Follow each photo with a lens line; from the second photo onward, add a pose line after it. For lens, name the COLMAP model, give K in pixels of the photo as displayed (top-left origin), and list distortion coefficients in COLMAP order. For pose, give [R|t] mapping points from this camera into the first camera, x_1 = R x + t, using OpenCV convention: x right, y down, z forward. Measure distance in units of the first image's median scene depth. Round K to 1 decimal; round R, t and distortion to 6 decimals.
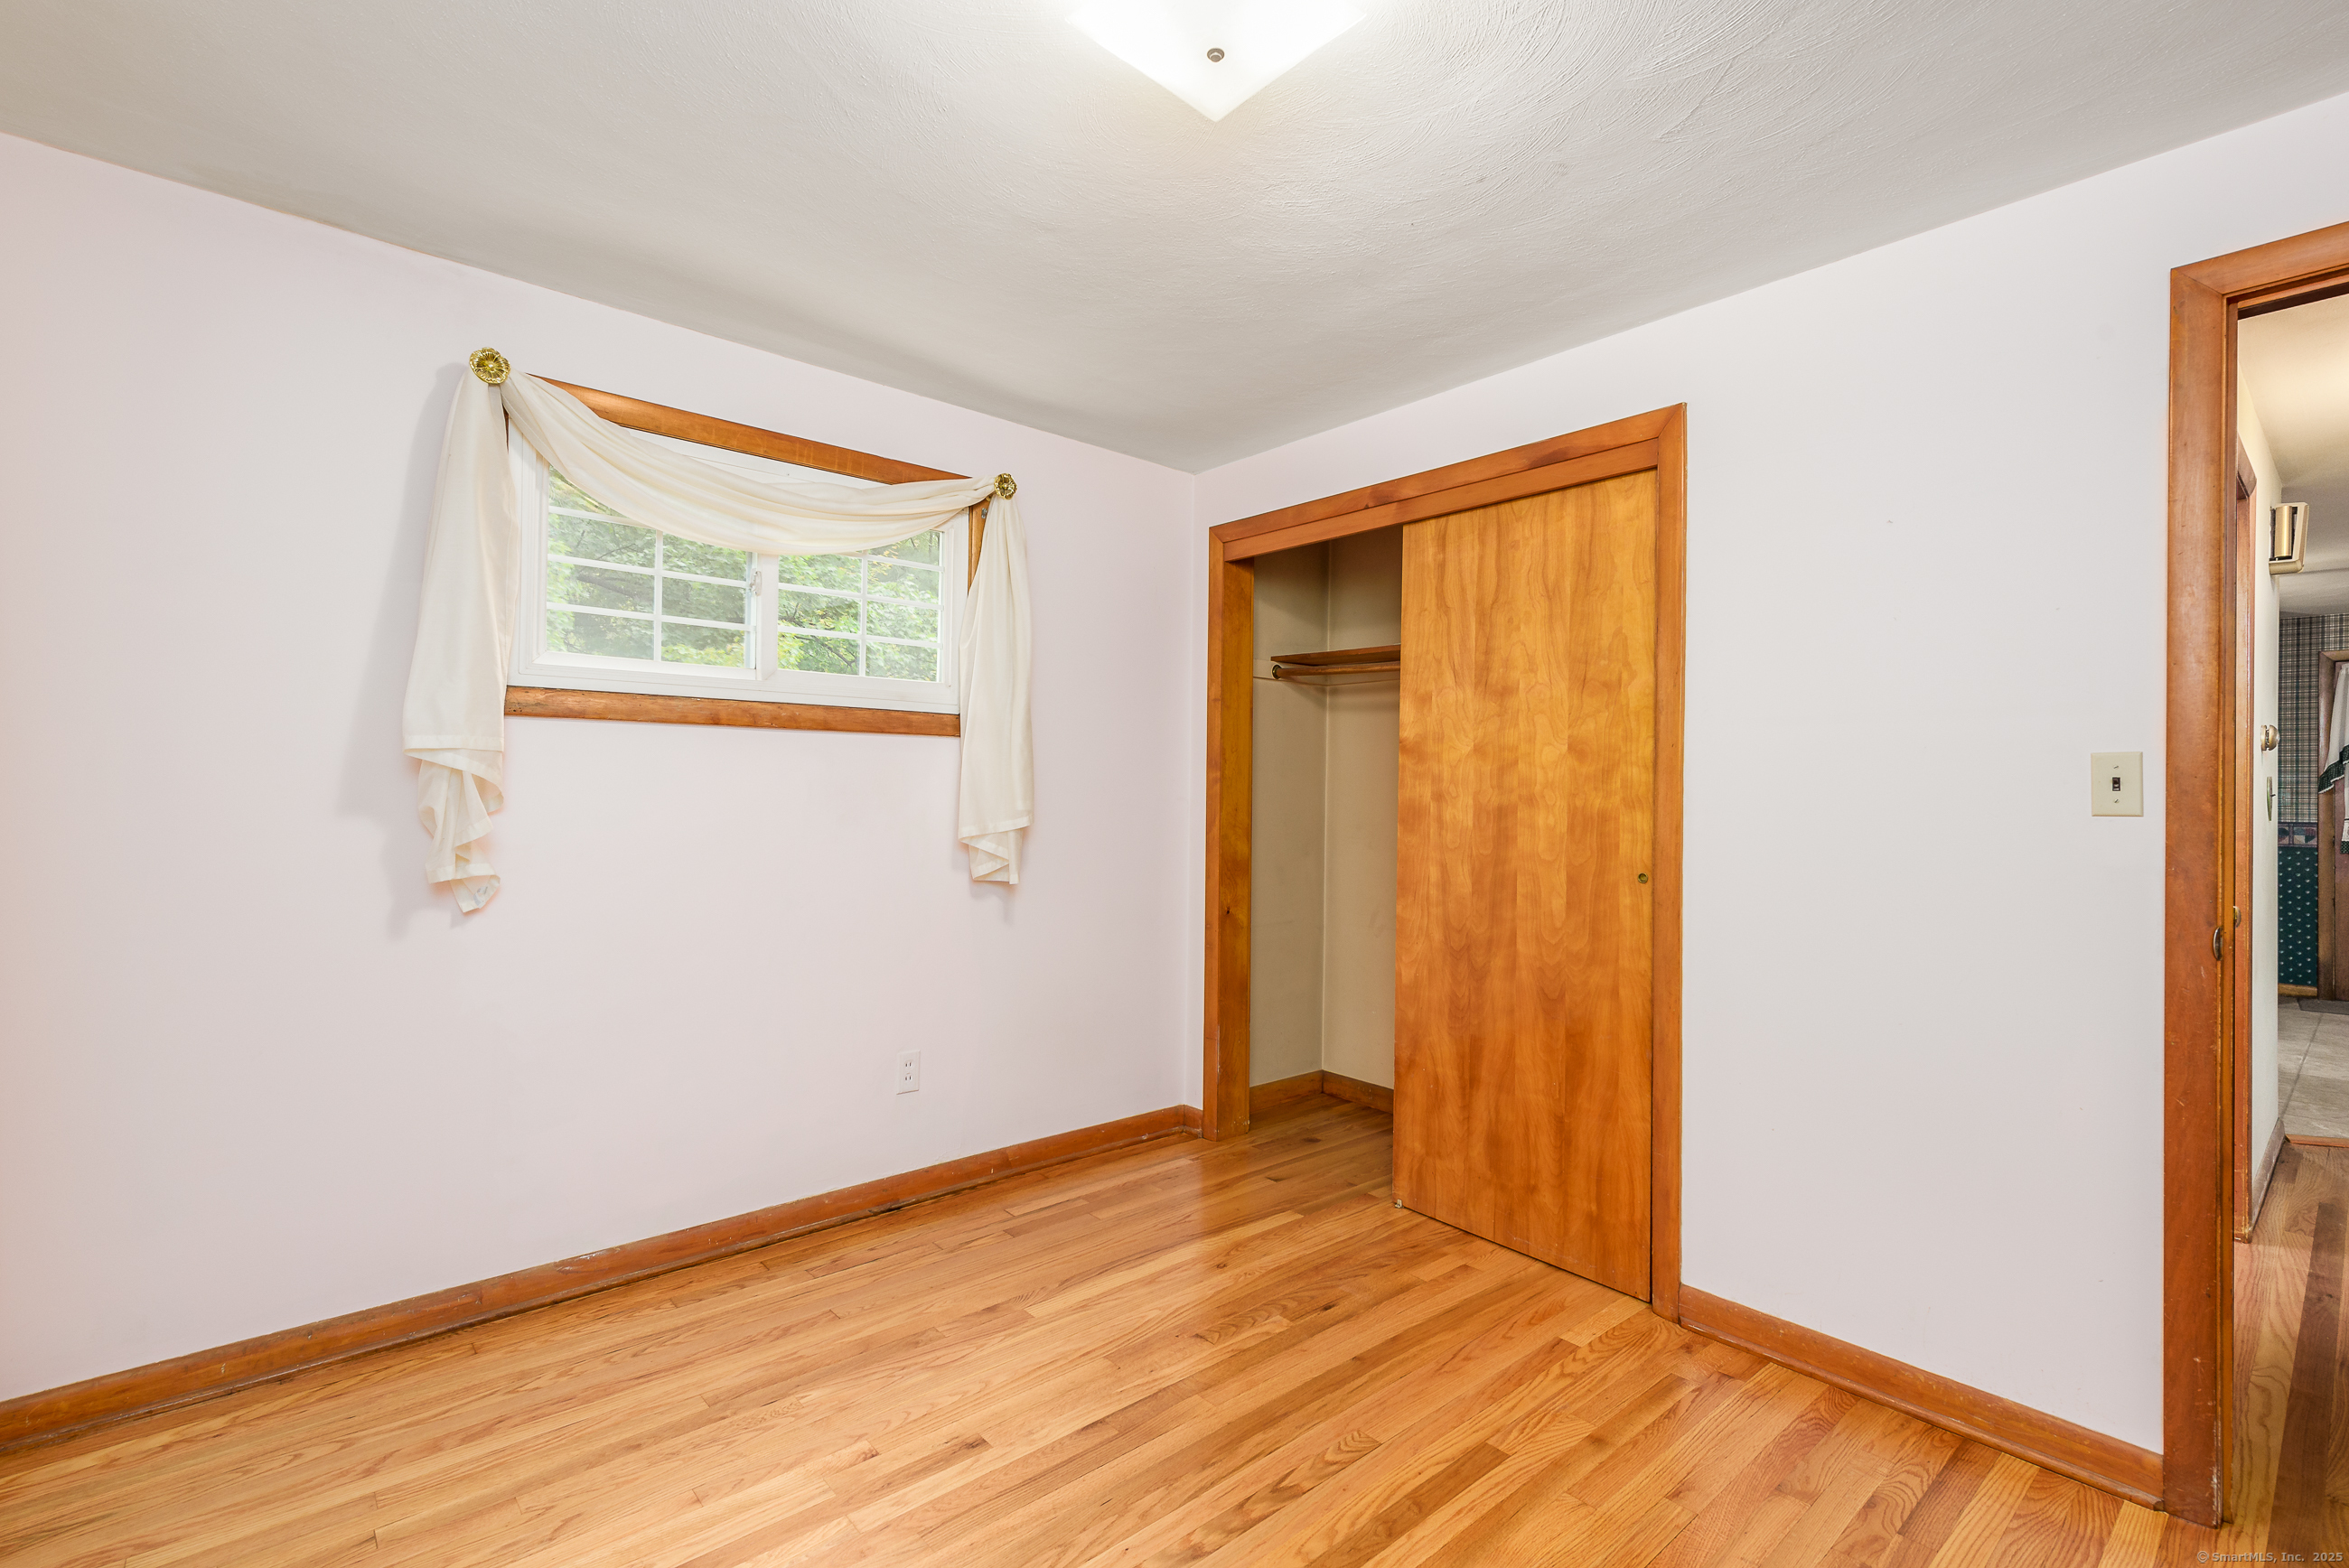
lens RADIAL K [[1048.3, 0, 1171.1], [0, 1048.3, 786.7], [0, 0, 1]] dist [0.003529, -0.000763]
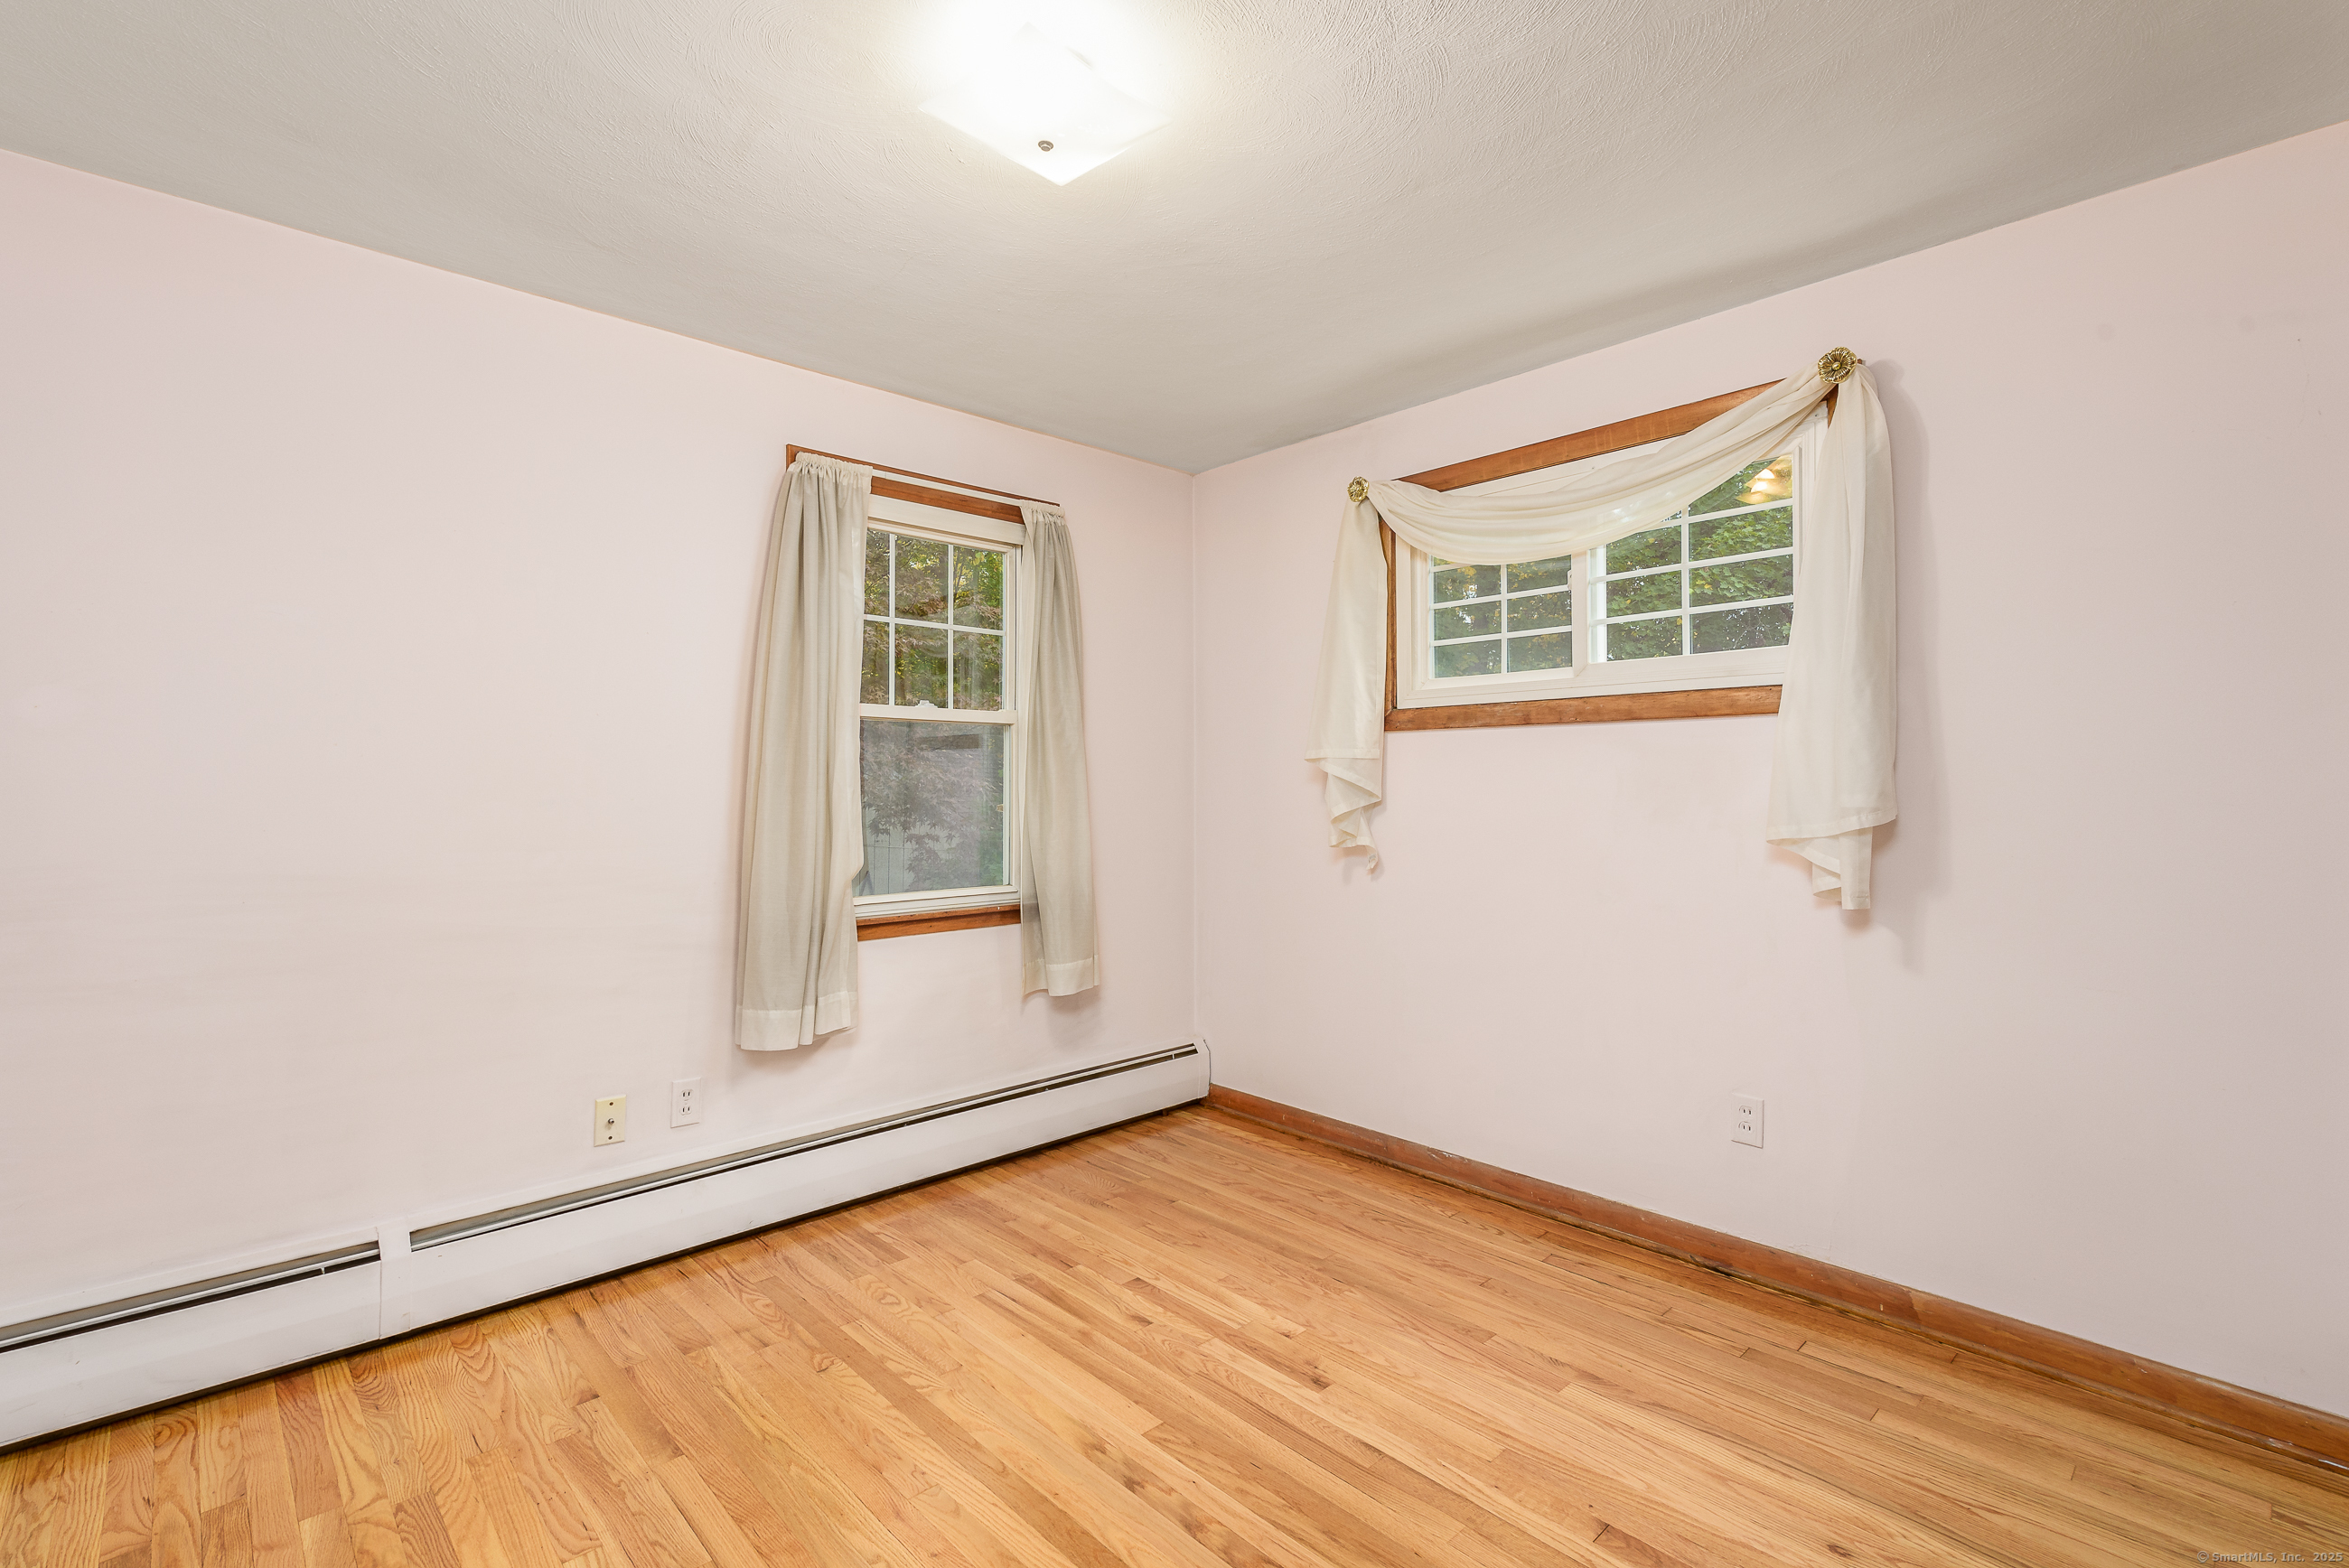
lens RADIAL K [[1048.3, 0, 1170.8], [0, 1048.3, 781.3], [0, 0, 1]] dist [0.003529, -0.000763]
pose [[0.037674, -0.010041, -0.999240, 0.674093], [0.004407, 0.999941, -0.009882, 0.010476], [0.999280, -0.004032, 0.037716, 0.606371]]
